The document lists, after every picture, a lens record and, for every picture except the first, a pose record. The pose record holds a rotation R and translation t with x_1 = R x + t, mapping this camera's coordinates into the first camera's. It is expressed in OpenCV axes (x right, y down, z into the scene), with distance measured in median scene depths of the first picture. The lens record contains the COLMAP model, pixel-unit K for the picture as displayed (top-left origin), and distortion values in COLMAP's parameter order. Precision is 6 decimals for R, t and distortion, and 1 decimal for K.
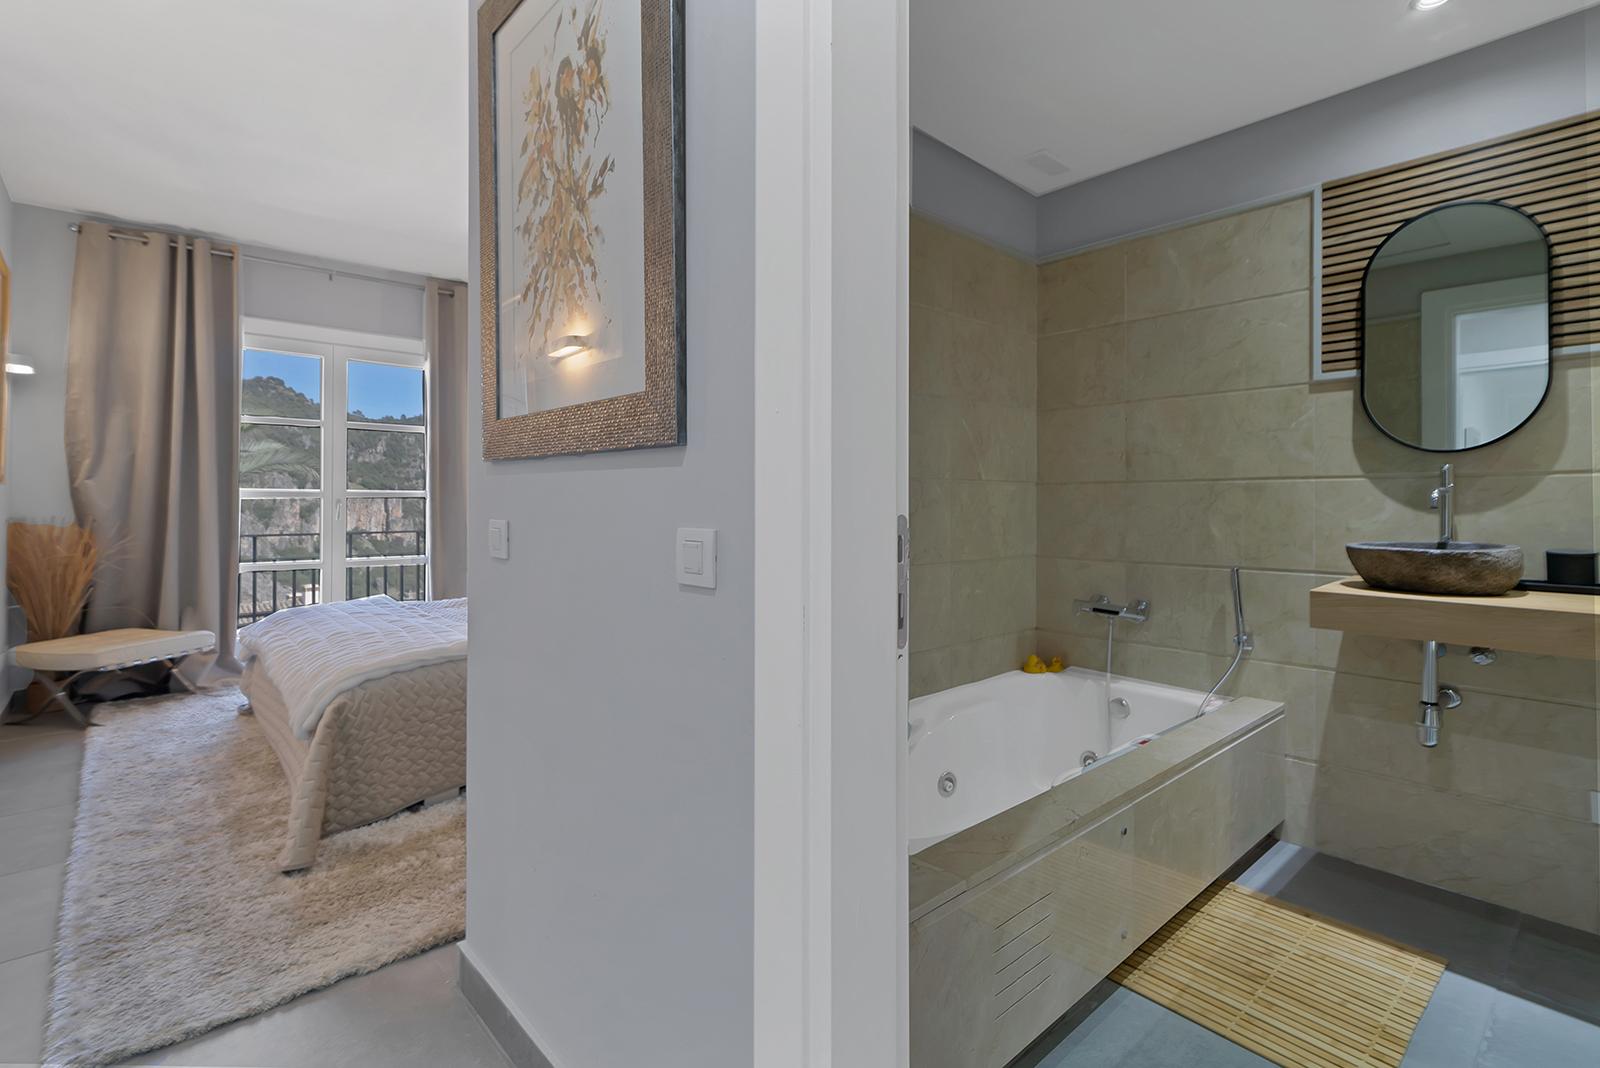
lens RADIAL K [[761.3, 0, 786.9], [0, 761.3, 500.1], [0, 0, 1]] dist [0.004496, 0.002722]
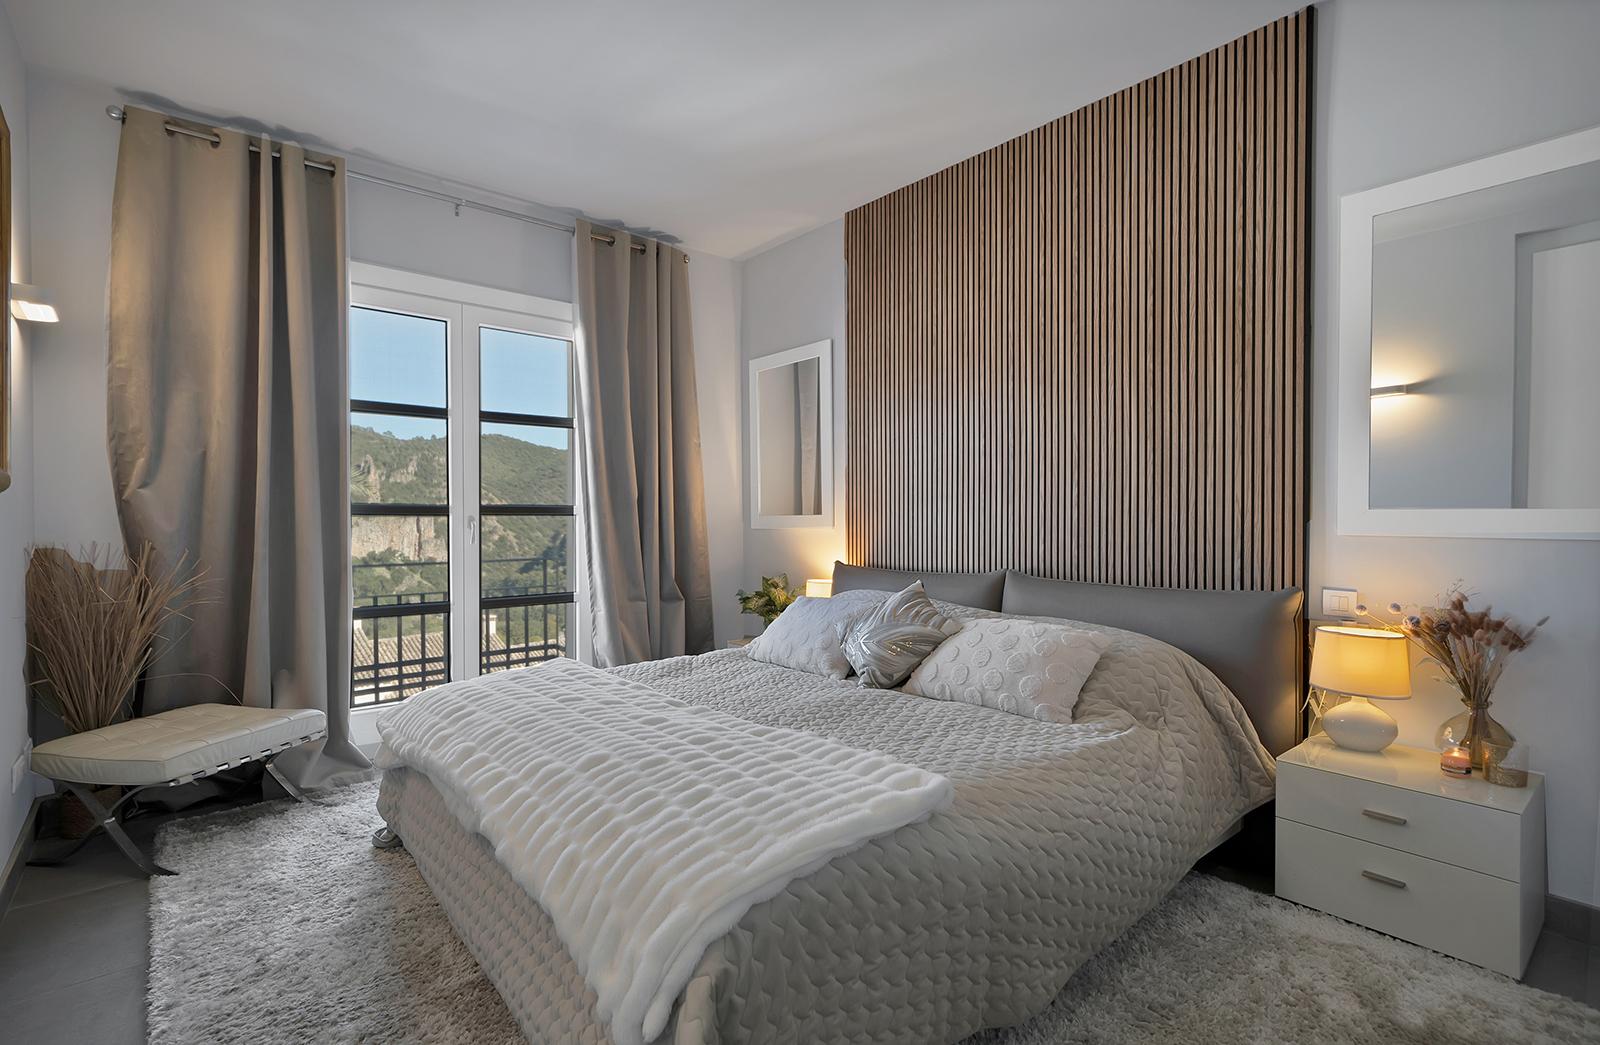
lens RADIAL K [[767.8, 0, 790.3], [0, 767.8, 535.5], [0, 0, 1]] dist [0.006496, 0.001304]
pose [[0.999457, -0.000829, -0.032939, -0.322539], [0.001514, 0.999783, 0.020786, 0.001172], [0.032915, -0.020825, 0.999241, 0.340863]]
